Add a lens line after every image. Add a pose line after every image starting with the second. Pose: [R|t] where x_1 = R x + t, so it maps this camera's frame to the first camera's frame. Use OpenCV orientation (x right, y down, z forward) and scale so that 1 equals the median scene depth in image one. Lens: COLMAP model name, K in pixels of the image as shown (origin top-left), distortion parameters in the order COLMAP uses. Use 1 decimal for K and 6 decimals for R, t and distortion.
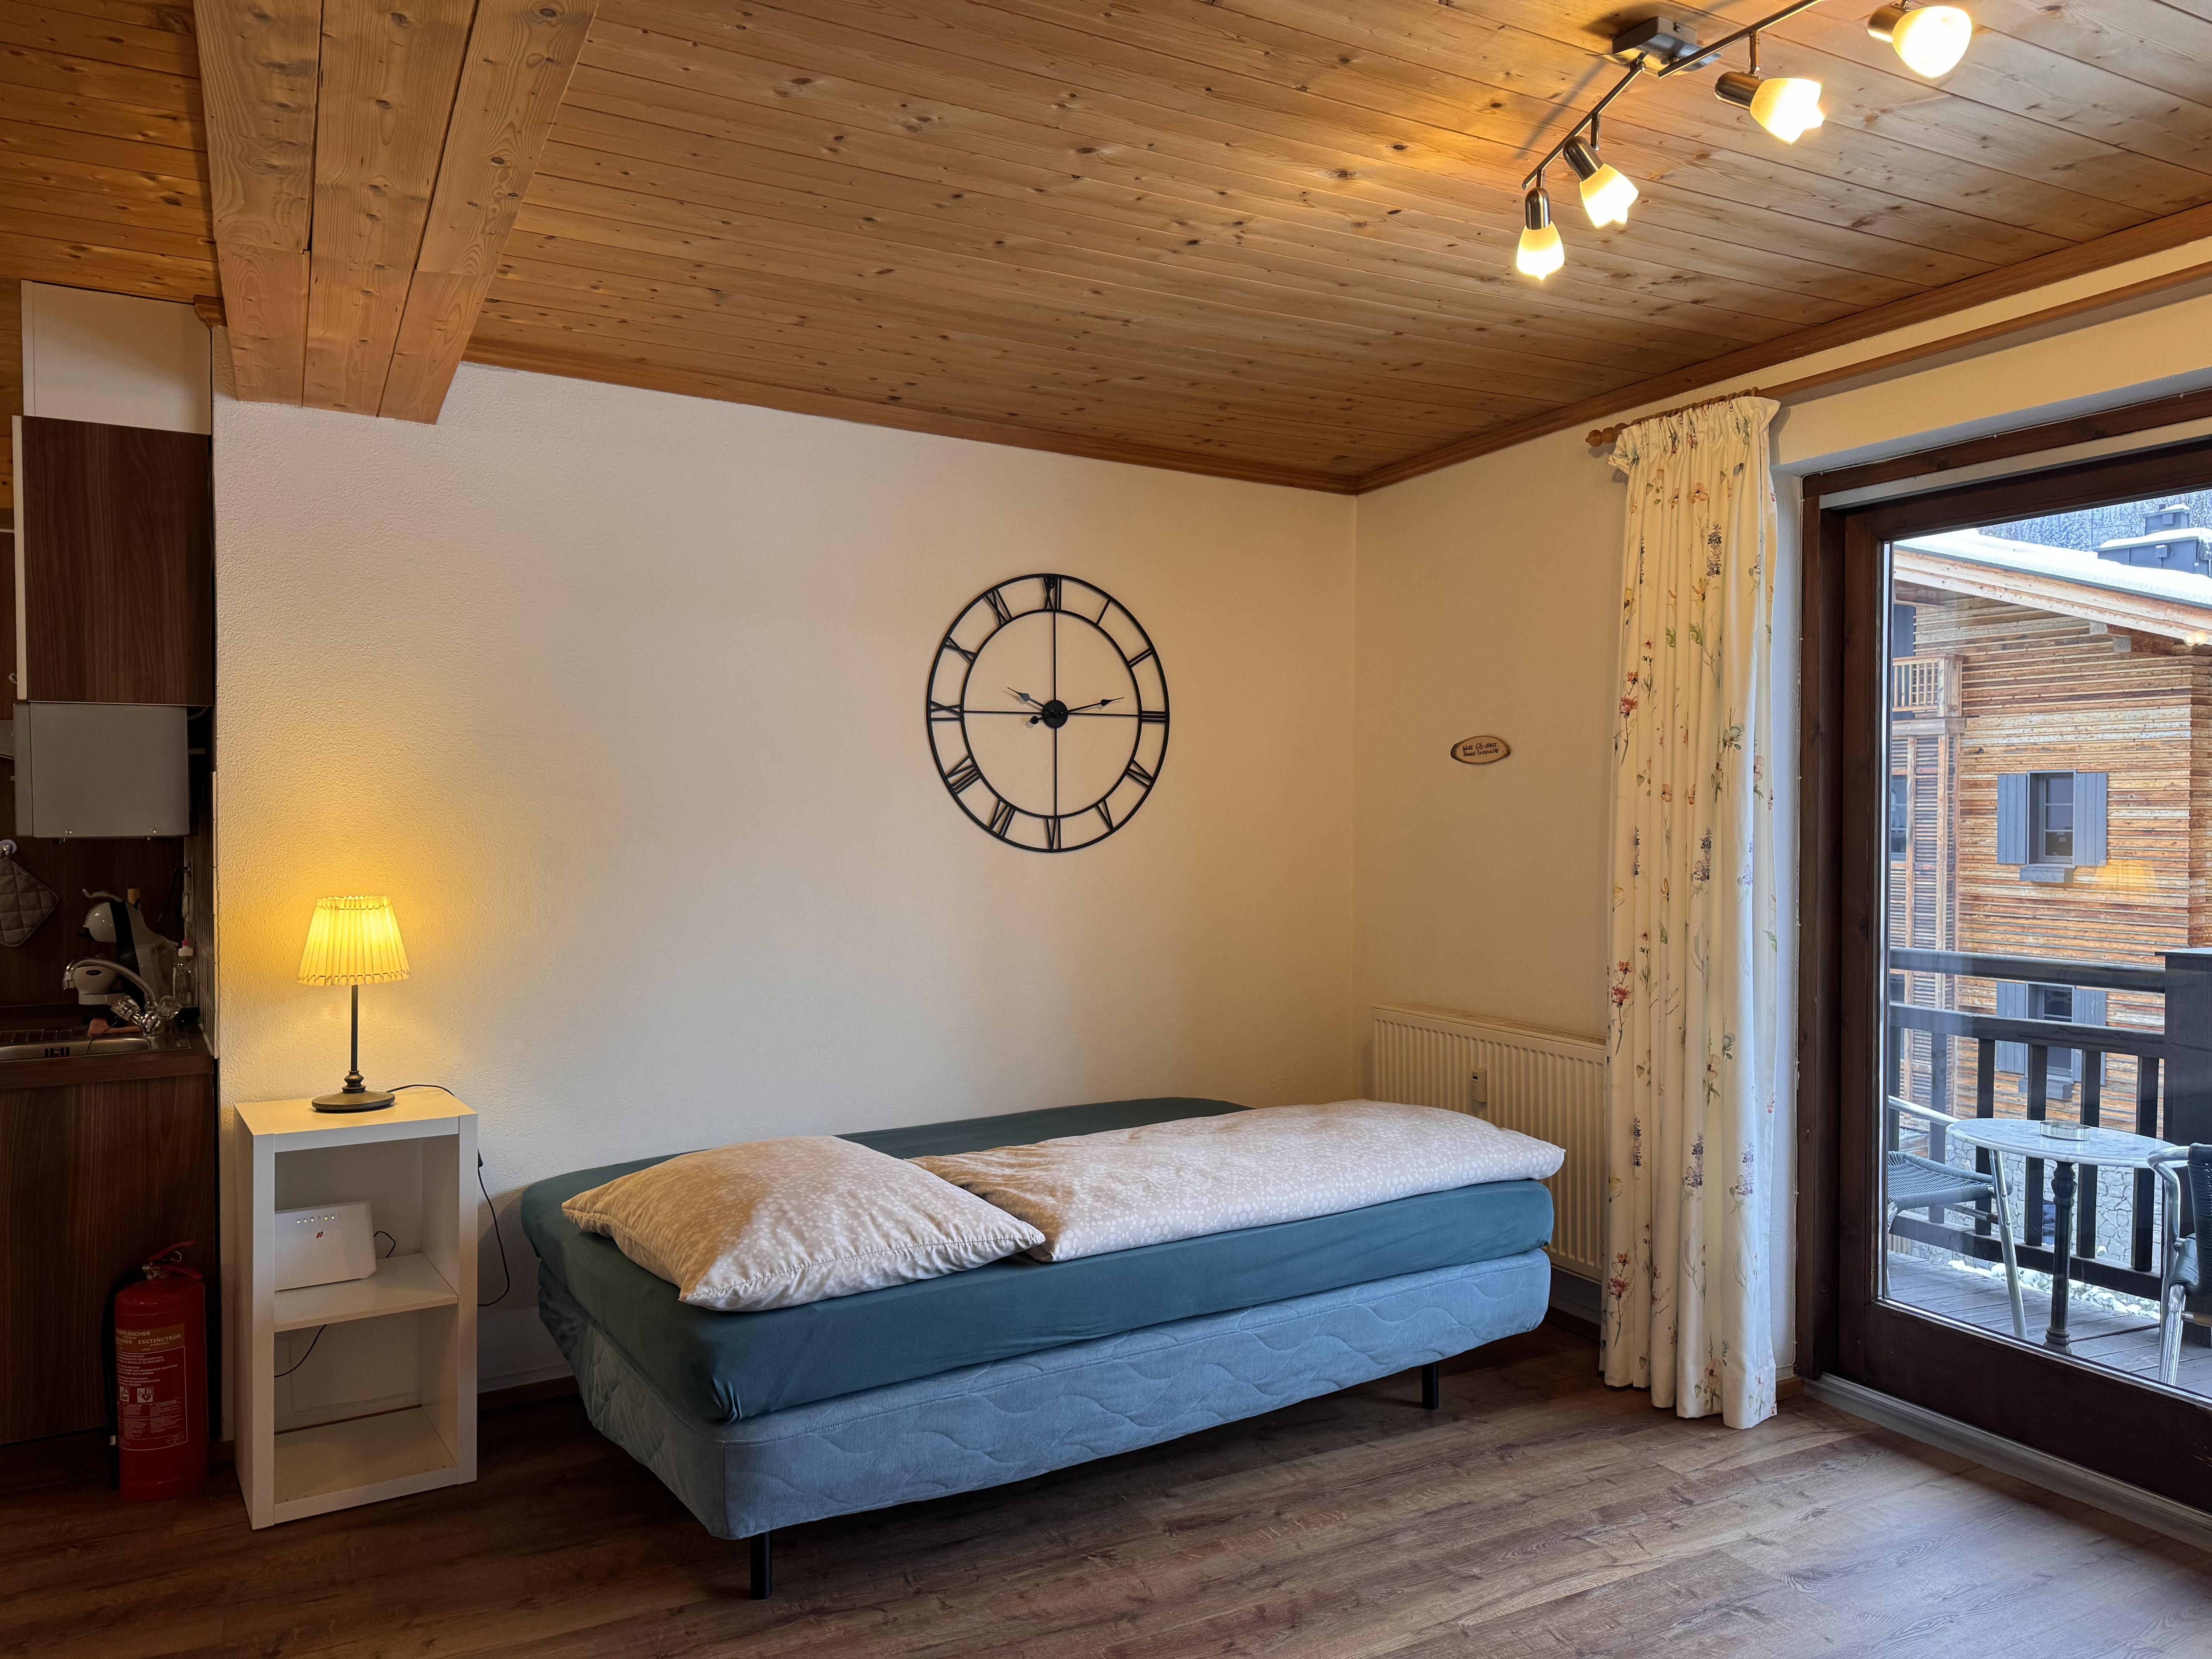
lens RADIAL K [[1548.6, 0, 1112.7], [0, 1548.6, 839.6], [0, 0, 1]] dist [0.089773, -0.113121]
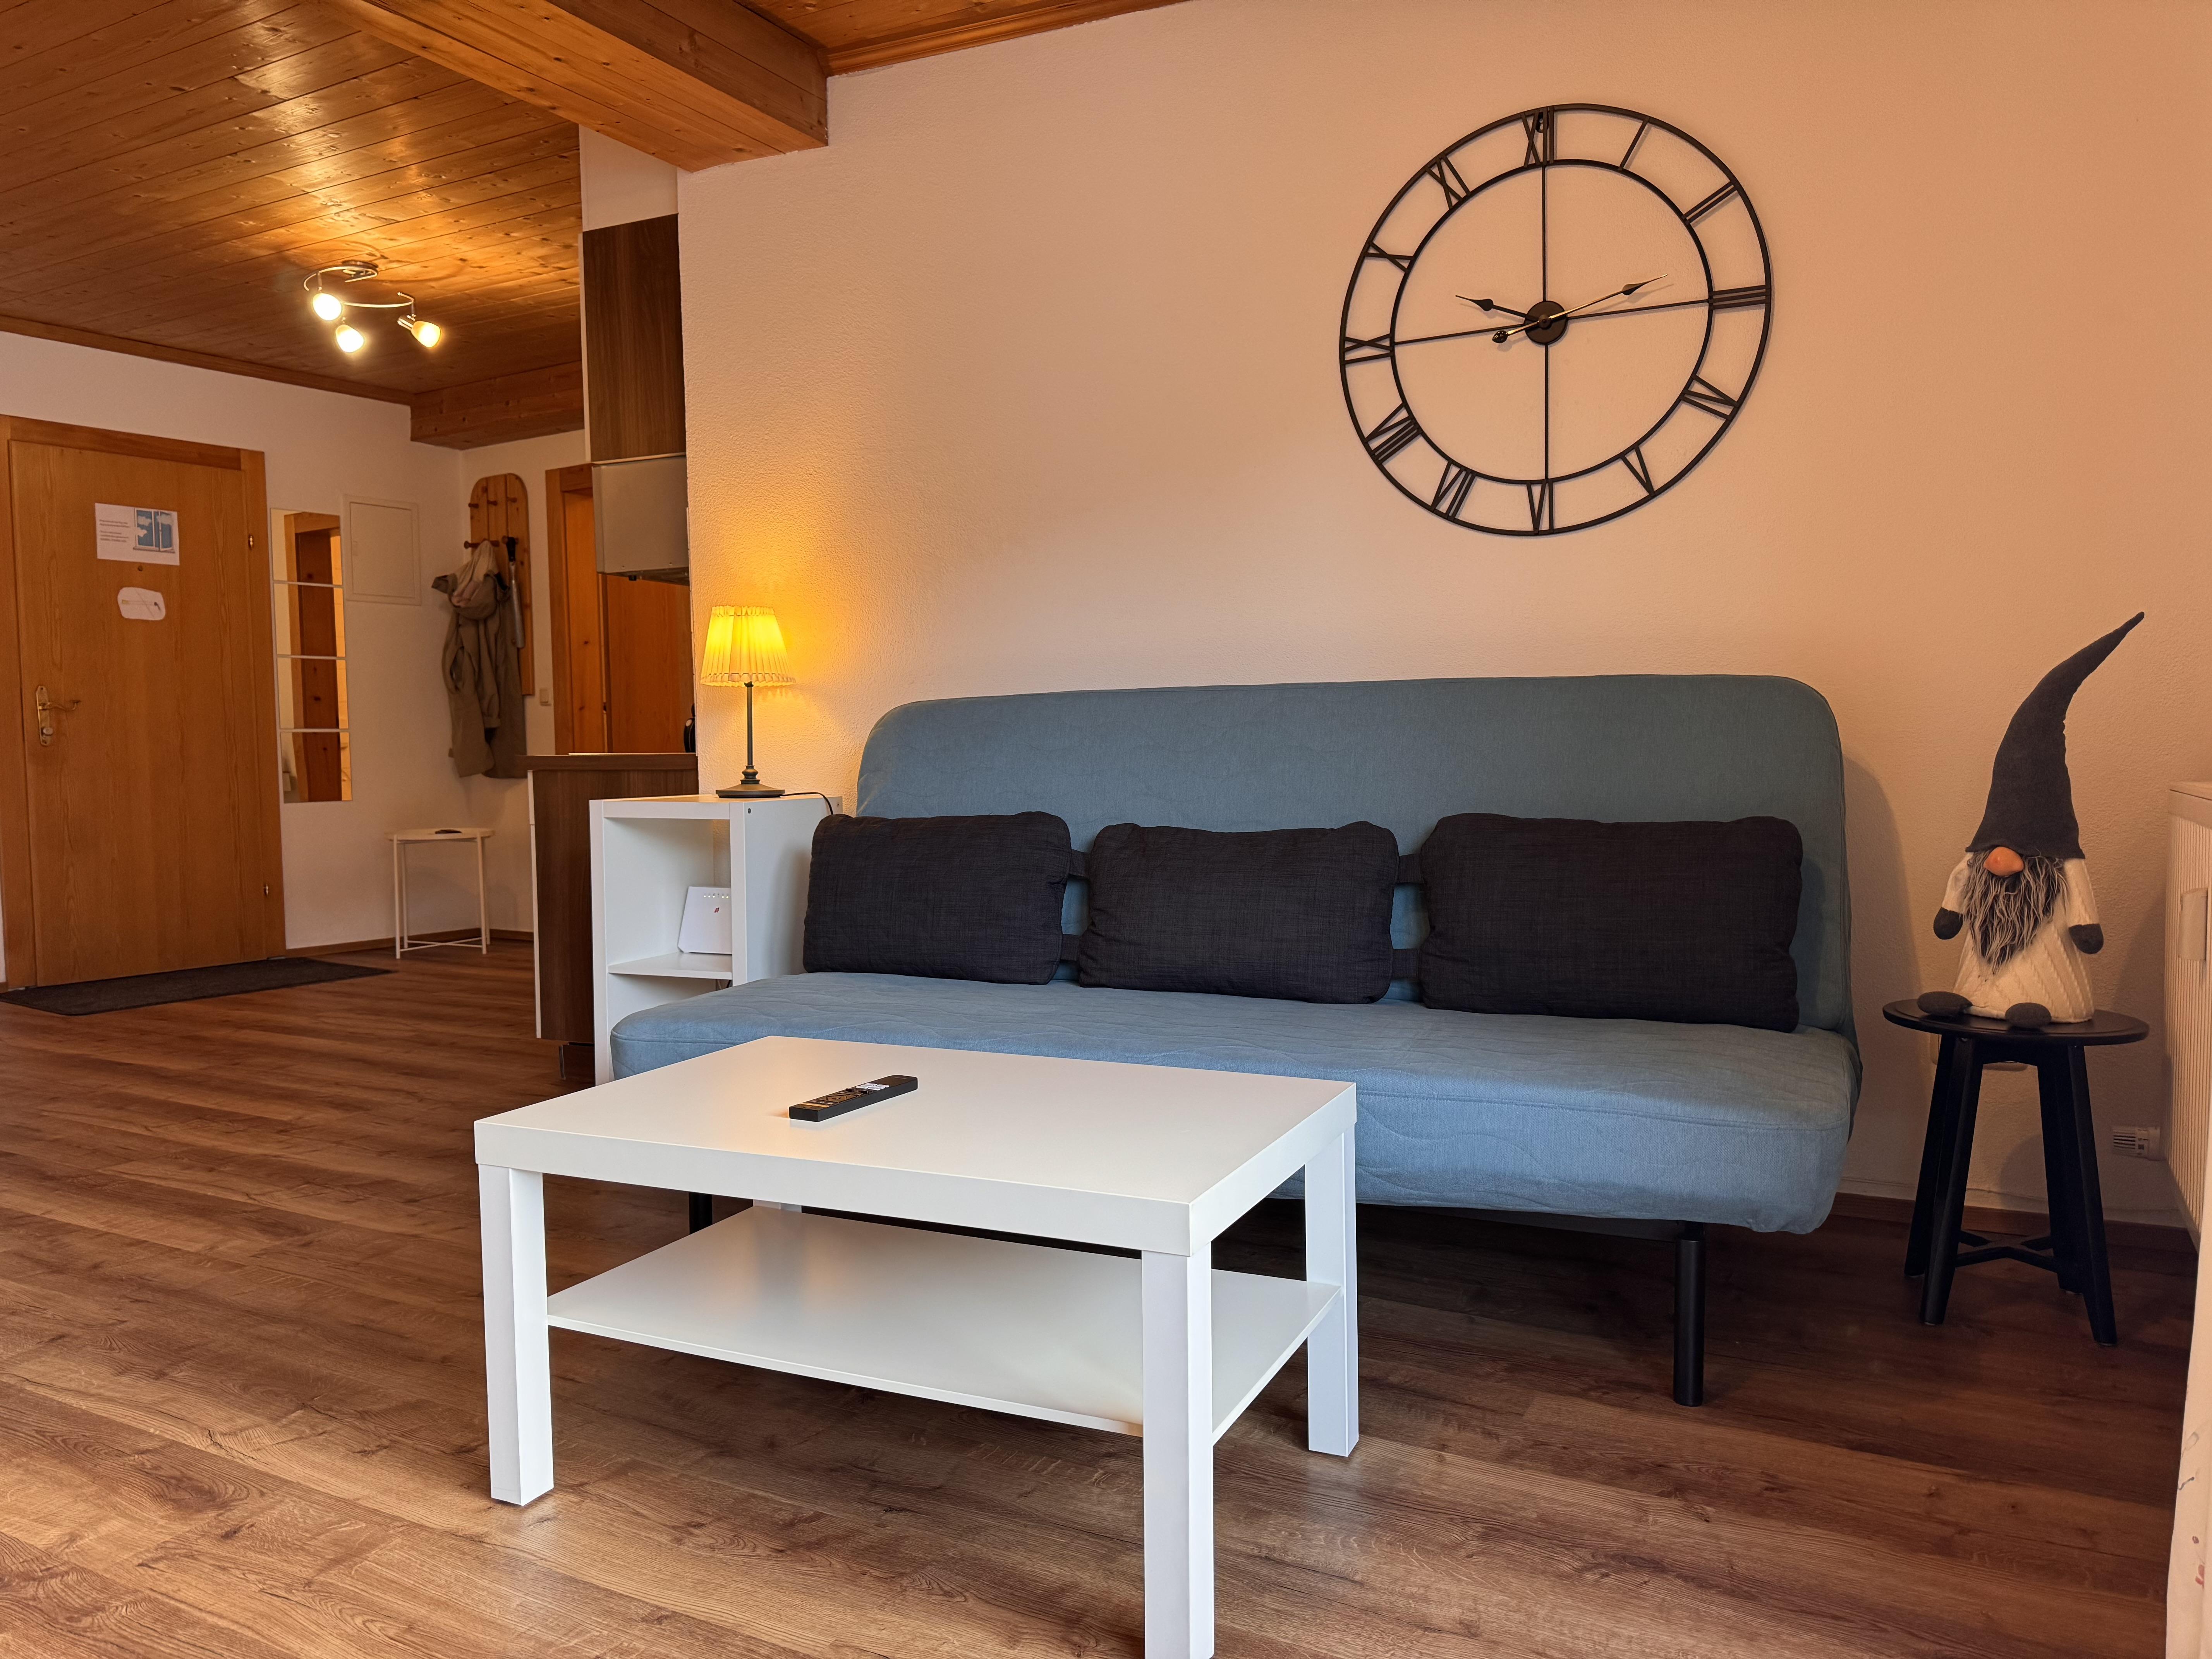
lens RADIAL K [[1548.6, 0, 1112.7], [0, 1548.6, 839.6], [0, 0, 1]] dist [0.089773, -0.113121]
pose [[0.553749, 0.036787, -0.831870, 0.513436], [-0.012160, 0.999274, 0.036095, 0.141825], [0.832595, -0.009872, 0.553795, 0.563851]]
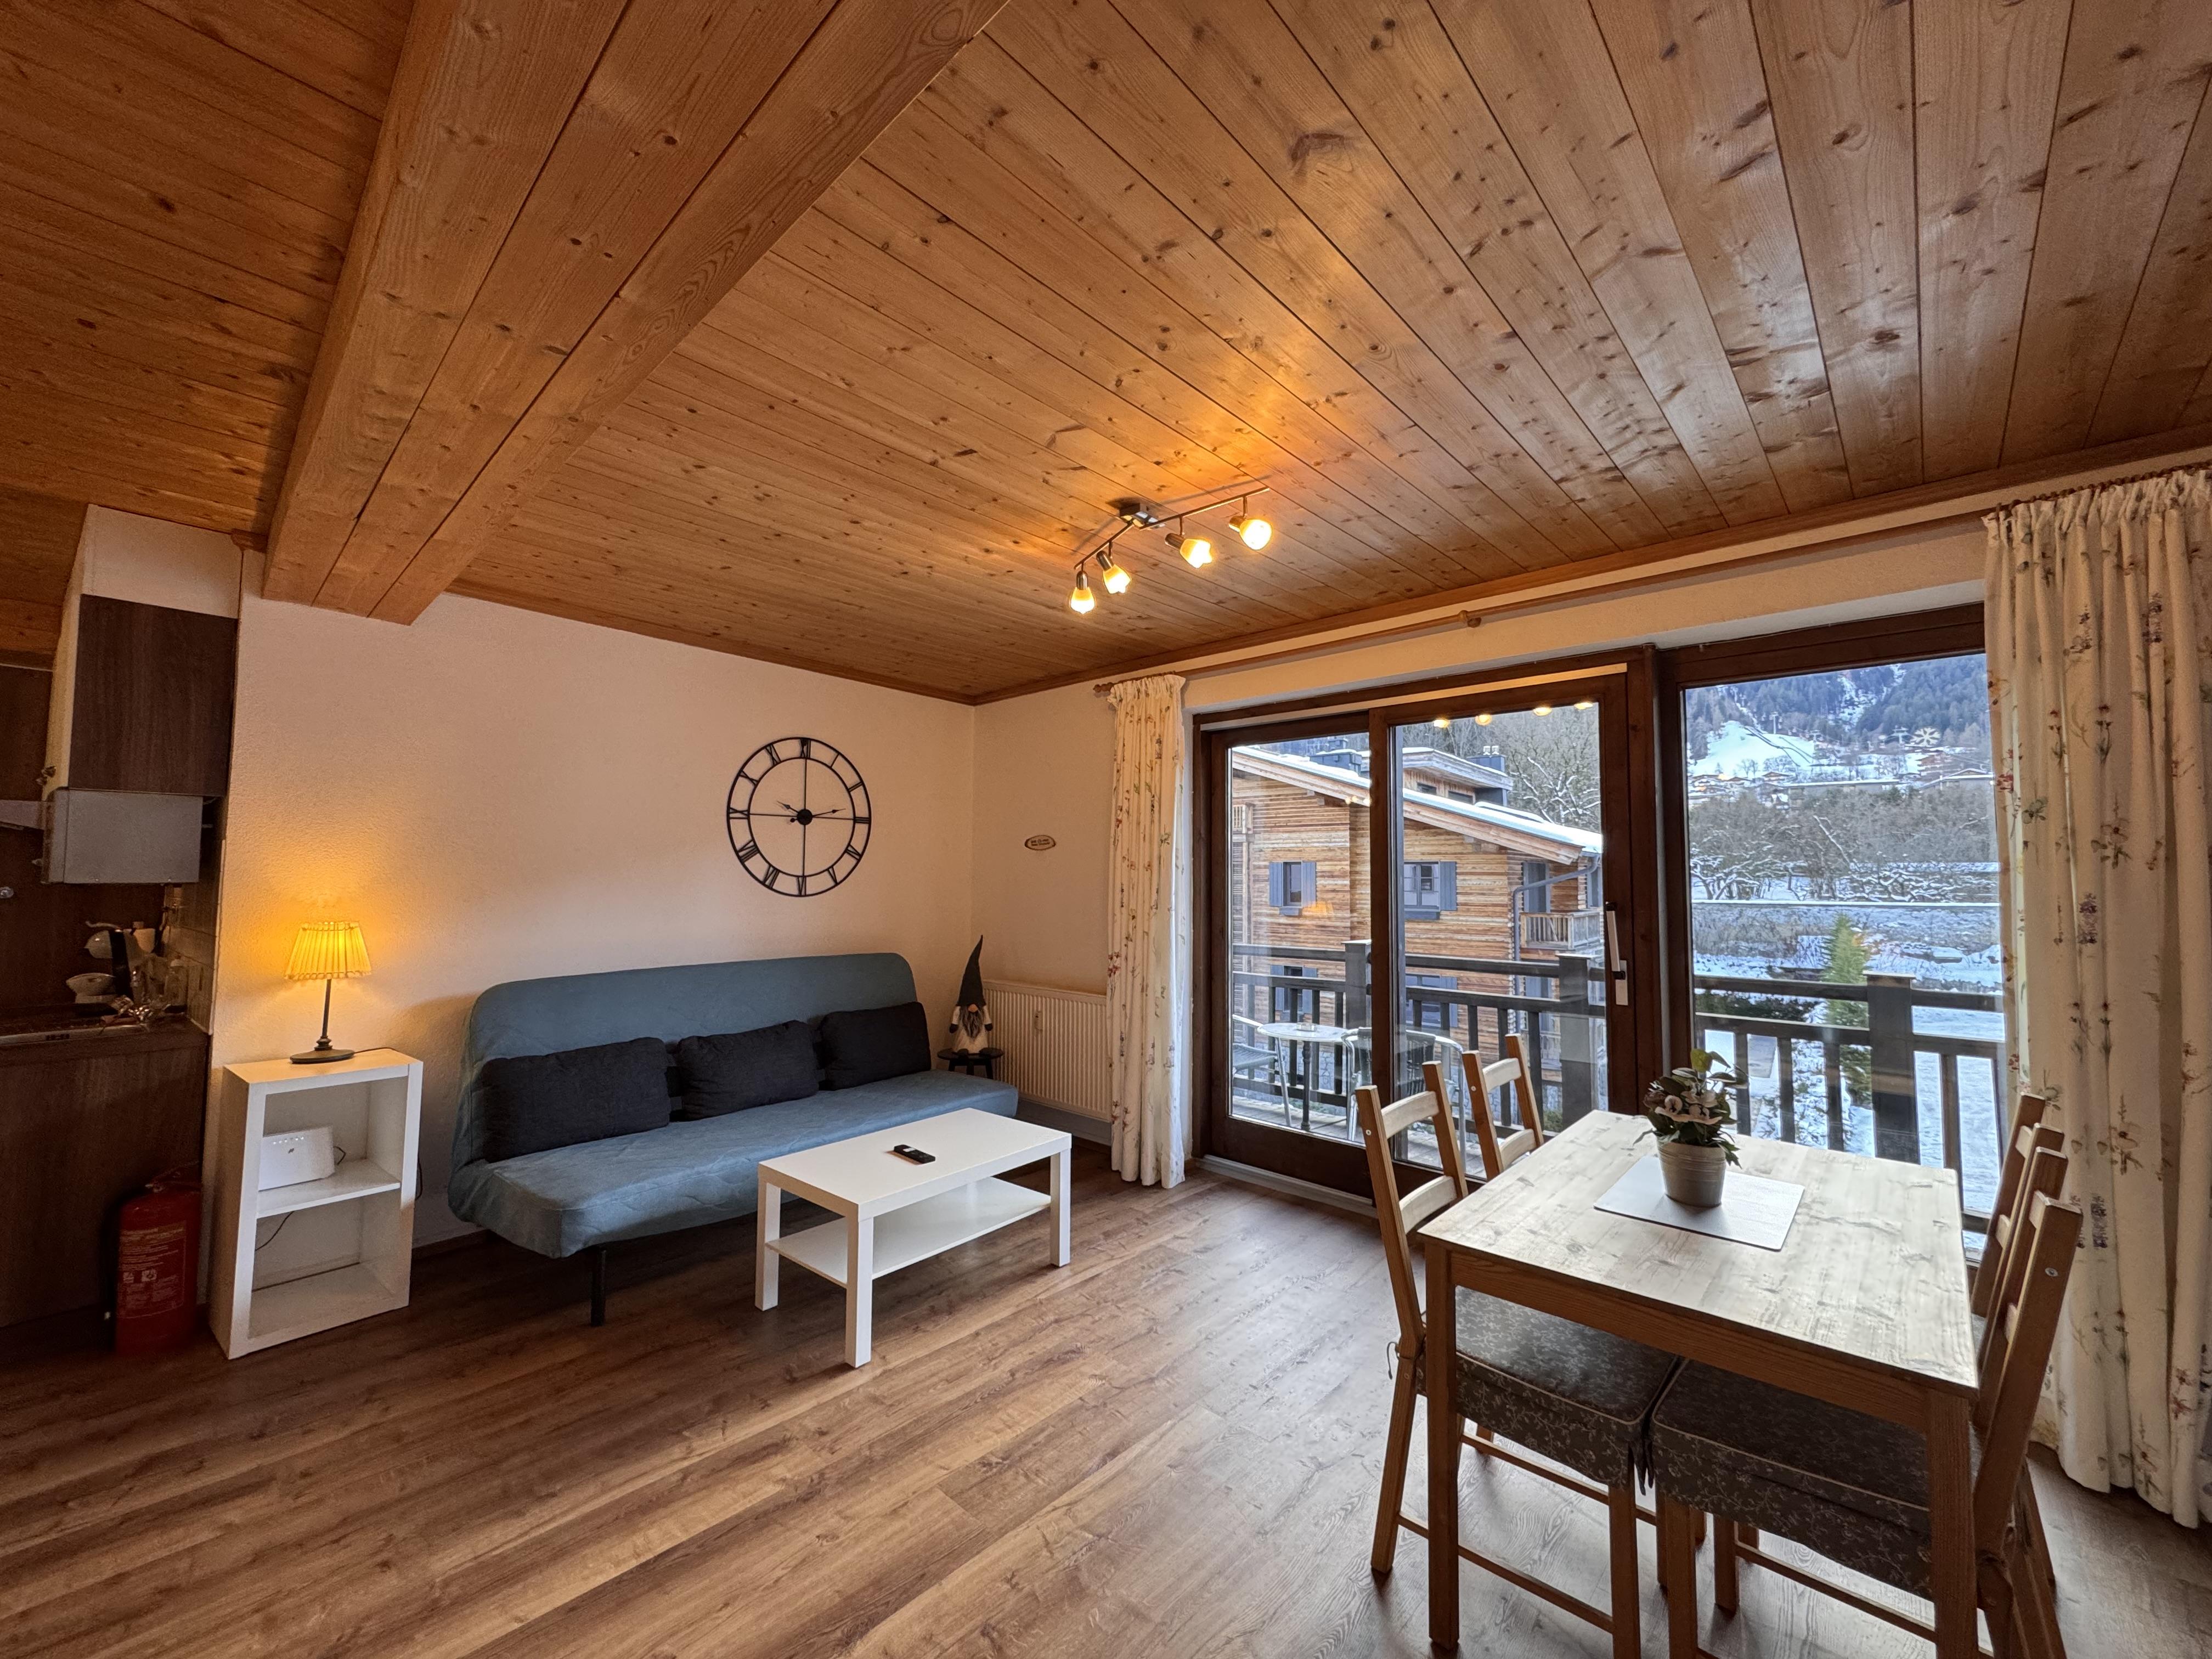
lens RADIAL K [[876.4, 0, 1106.0], [0, 876.4, 829.5], [0, 0, 1]] dist [-0.001498, -0.000080]
pose [[0.946275, 0.024388, 0.322443, -0.040854], [-0.000348, 0.997228, -0.074405, 0.007398], [-0.323364, 0.070295, 0.943660, -0.047846]]
